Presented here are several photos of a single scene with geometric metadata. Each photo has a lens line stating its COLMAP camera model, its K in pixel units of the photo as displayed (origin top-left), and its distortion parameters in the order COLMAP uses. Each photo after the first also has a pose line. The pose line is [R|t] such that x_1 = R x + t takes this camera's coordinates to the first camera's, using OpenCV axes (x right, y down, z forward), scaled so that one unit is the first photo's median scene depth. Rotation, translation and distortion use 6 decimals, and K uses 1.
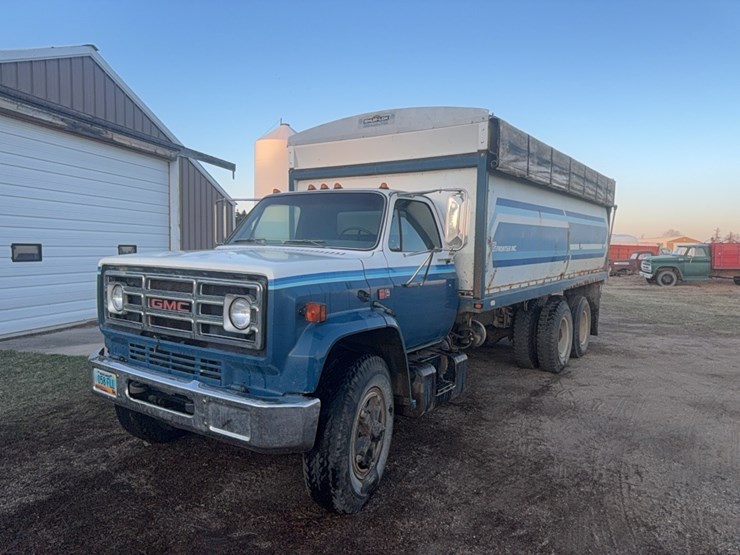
lens RADIAL K [[519.0, 0, 370.0], [0, 519.0, 280.0], [0, 0, 1]] dist [0.063159, -0.066442]
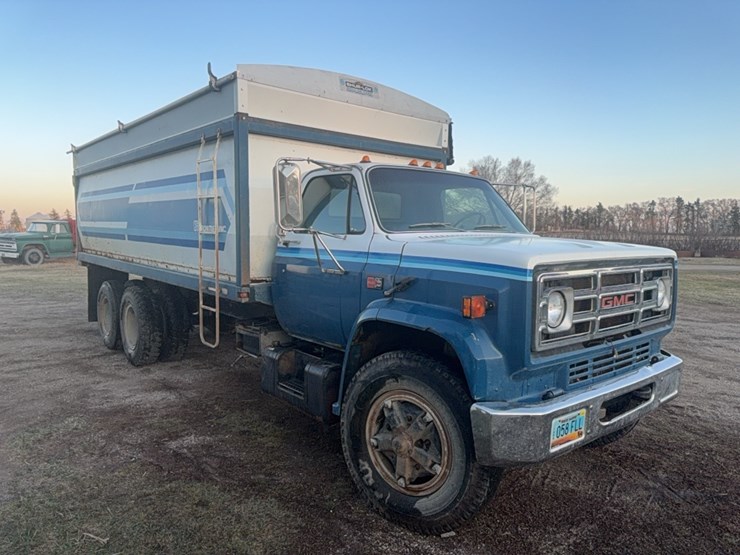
lens RADIAL K [[519.0, 0, 371.9], [0, 519.0, 279.5], [0, 0, 1]] dist [0.063159, -0.066442]
pose [[0.260801, -0.102964, 0.959886, -0.909582], [0.057836, 0.994177, 0.090928, -0.063336], [-0.963658, 0.031802, 0.265238, 0.784307]]
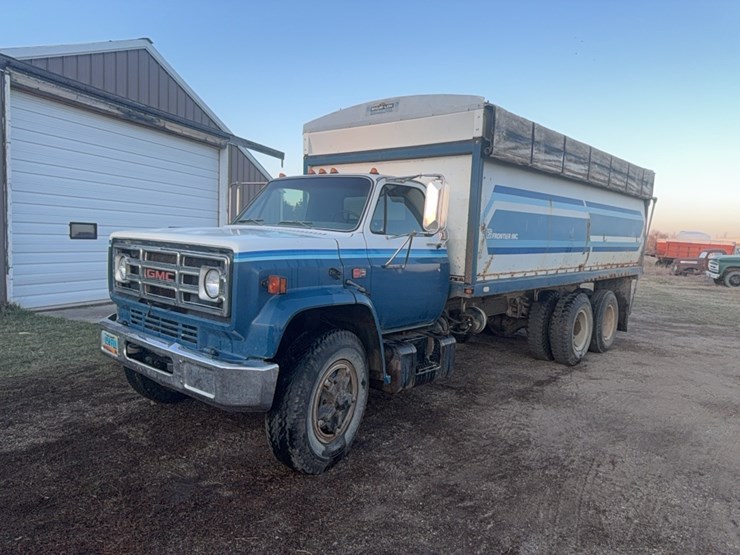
lens RADIAL K [[519.0, 0, 369.7], [0, 519.0, 280.0], [0, 0, 1]] dist [0.063159, -0.066442]
pose [[0.992673, 0.037225, -0.114957, 0.123741], [-0.035220, 0.999191, 0.019430, 0.014337], [0.115588, -0.015238, 0.993180, -0.031881]]
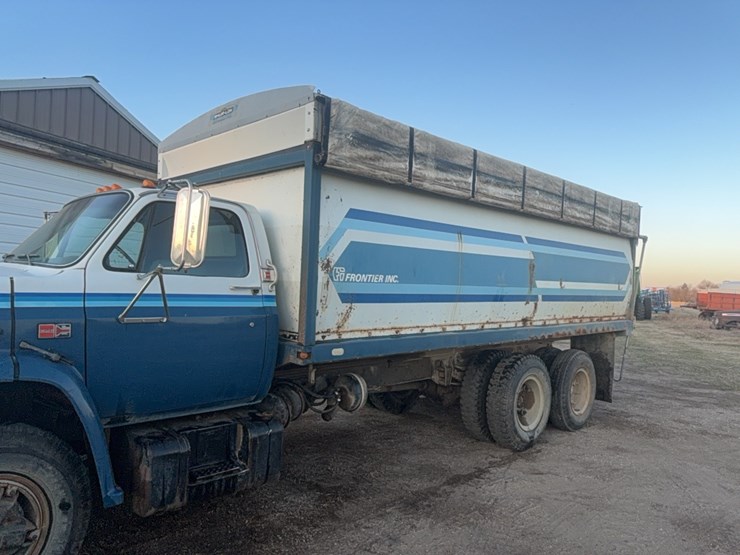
lens RADIAL K [[519.0, 0, 371.4], [0, 519.0, 279.0], [0, 0, 1]] dist [0.063159, -0.066442]
pose [[0.981159, 0.023804, -0.191731, 0.409755], [-0.039203, 0.996266, -0.076928, -0.003099], [0.189184, 0.082995, 0.978428, 0.291681]]
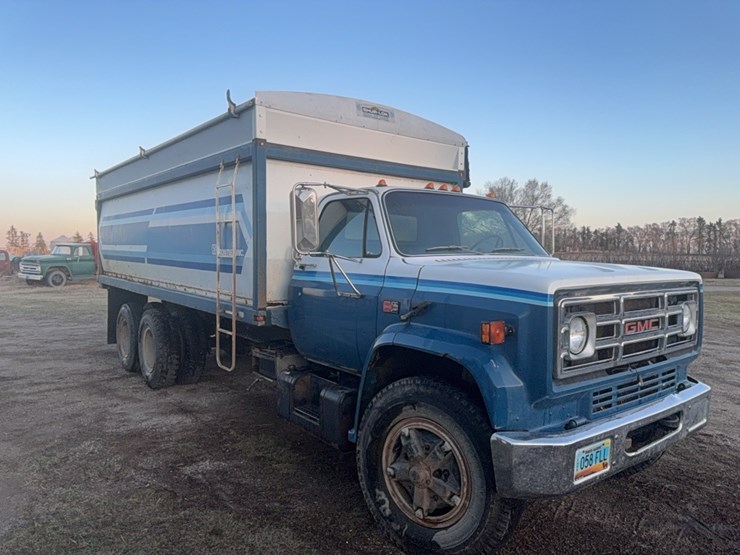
lens RADIAL K [[519.0, 0, 371.9], [0, 519.0, 279.4], [0, 0, 1]] dist [0.063159, -0.066442]
pose [[0.291127, -0.064119, 0.954533, -0.903966], [0.060531, 0.996987, 0.048510, -0.066511], [-0.954768, 0.043656, 0.294131, 0.785613]]
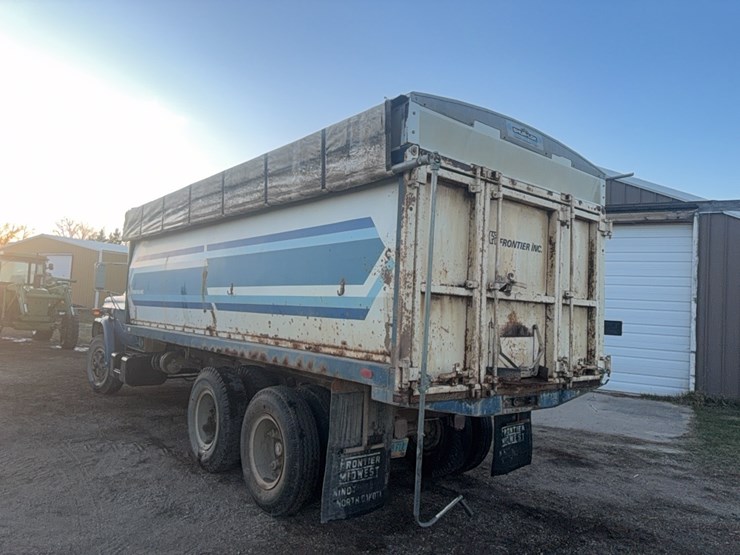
lens RADIAL K [[519.0, 0, 373.9], [0, 519.0, 279.5], [0, 0, 1]] dist [0.063159, -0.066442]
pose [[-0.273840, -0.080386, -0.958410, 1.433683], [-0.116569, 0.991929, -0.049891, -0.098243], [0.954685, 0.098058, -0.281000, 2.000981]]
